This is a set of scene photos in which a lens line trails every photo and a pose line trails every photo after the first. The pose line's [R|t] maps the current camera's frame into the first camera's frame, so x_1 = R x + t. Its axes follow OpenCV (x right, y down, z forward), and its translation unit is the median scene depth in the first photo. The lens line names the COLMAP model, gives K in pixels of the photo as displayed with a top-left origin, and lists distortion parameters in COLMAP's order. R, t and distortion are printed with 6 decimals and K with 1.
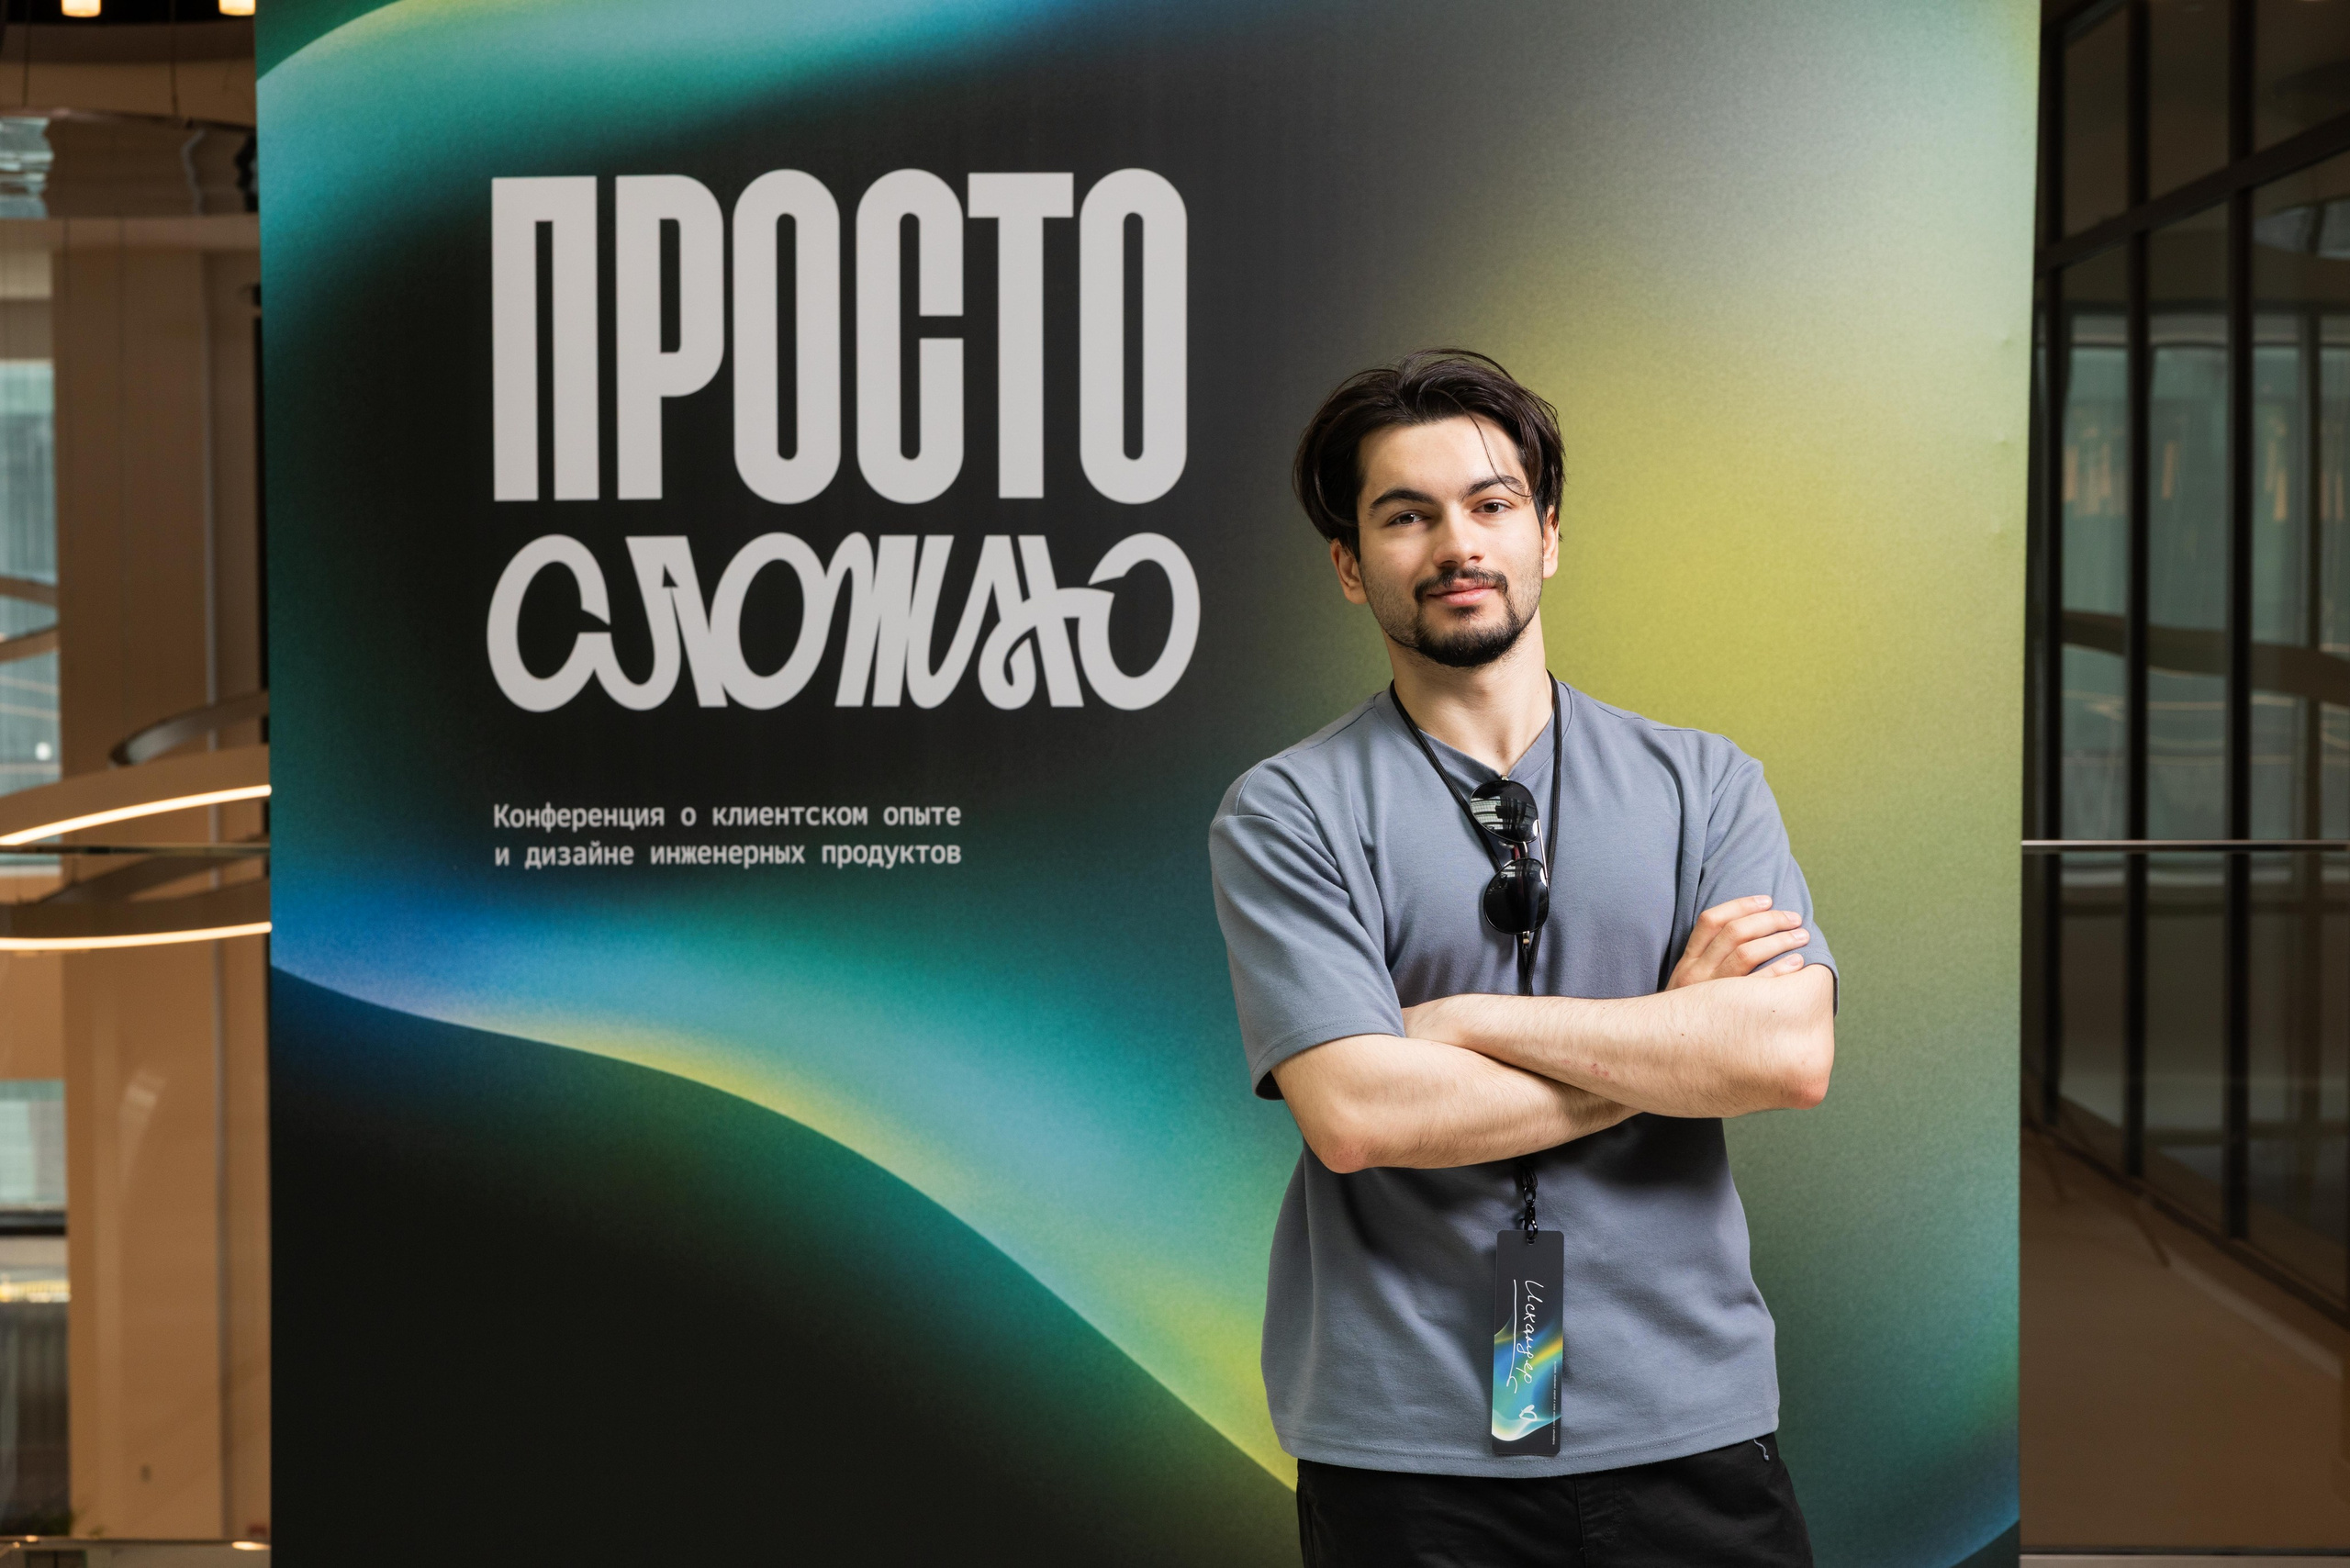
lens RADIAL K [[3679.7, 0, 1163.6], [0, 3679.7, 781.6], [0, 0, 1]] dist [0.036314, -0.556636]
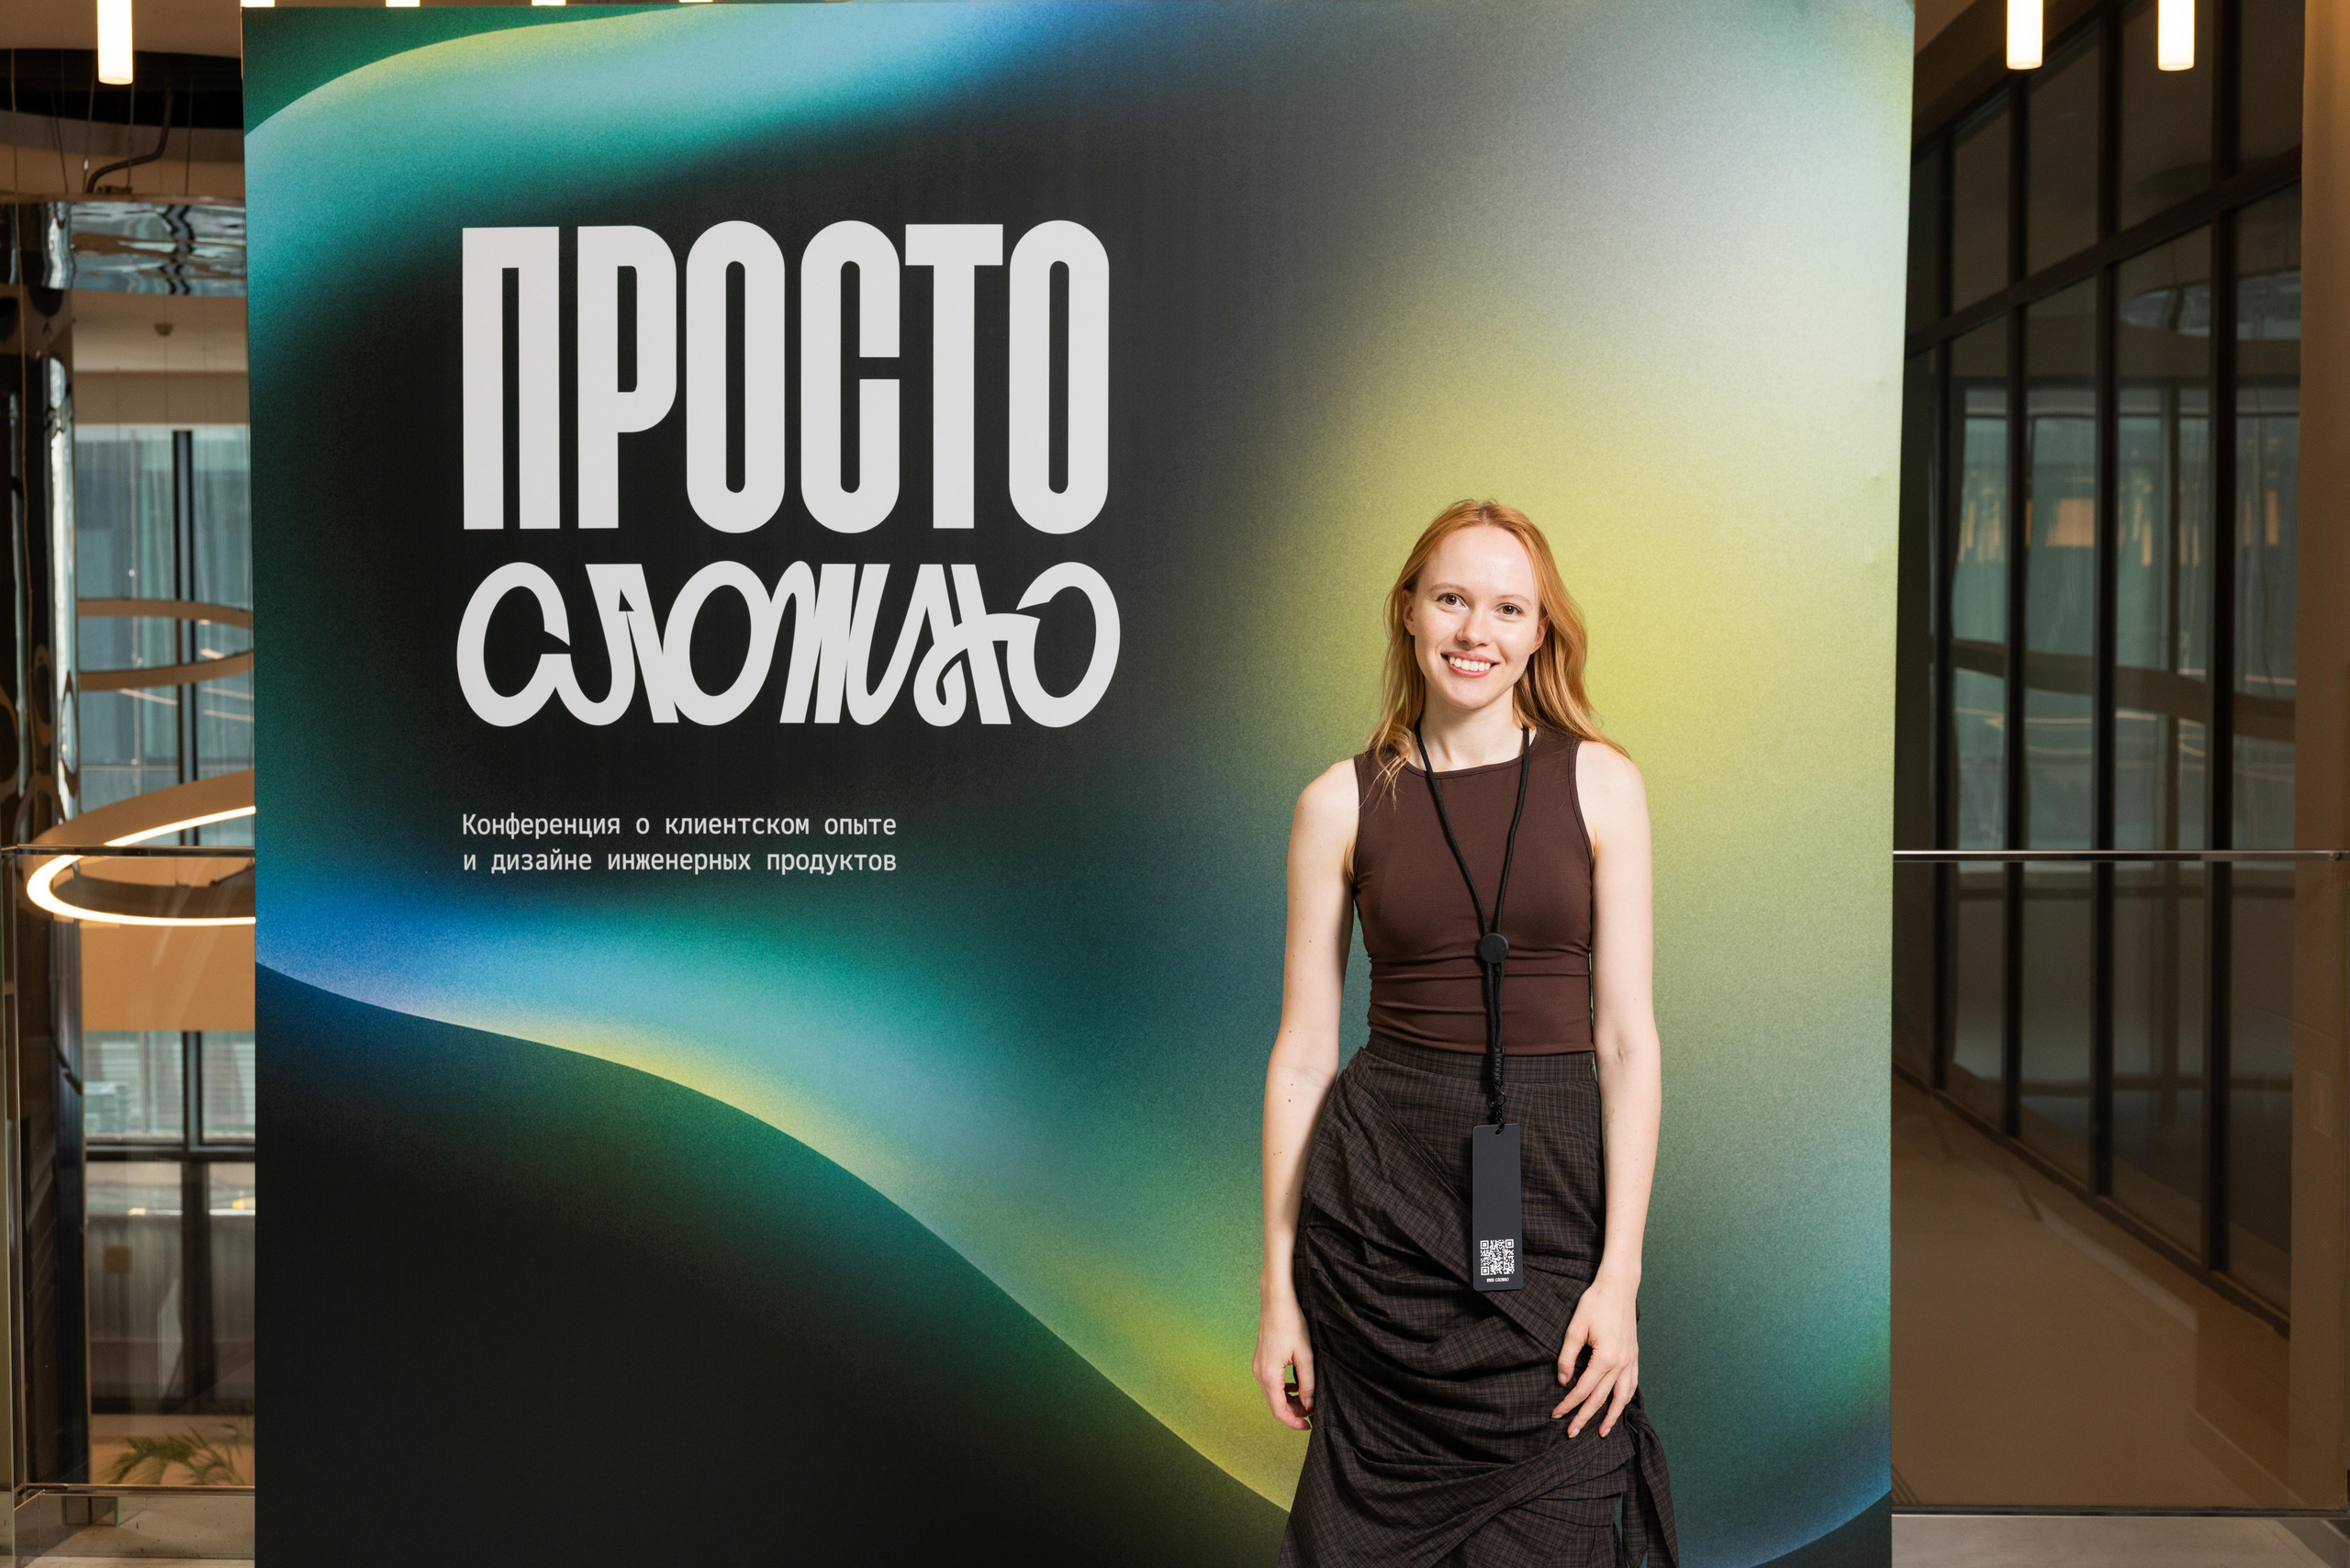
lens RADIAL K [[3033.2, 0, 1177.6], [0, 3033.2, 769.9], [0, 0, 1]] dist [-0.026200, 0.021153]
pose [[0.999893, 0.003533, -0.014219, 0.038761], [-0.003570, 0.999990, -0.002614, -0.005023], [0.014210, 0.002665, 0.999895, 0.122266]]
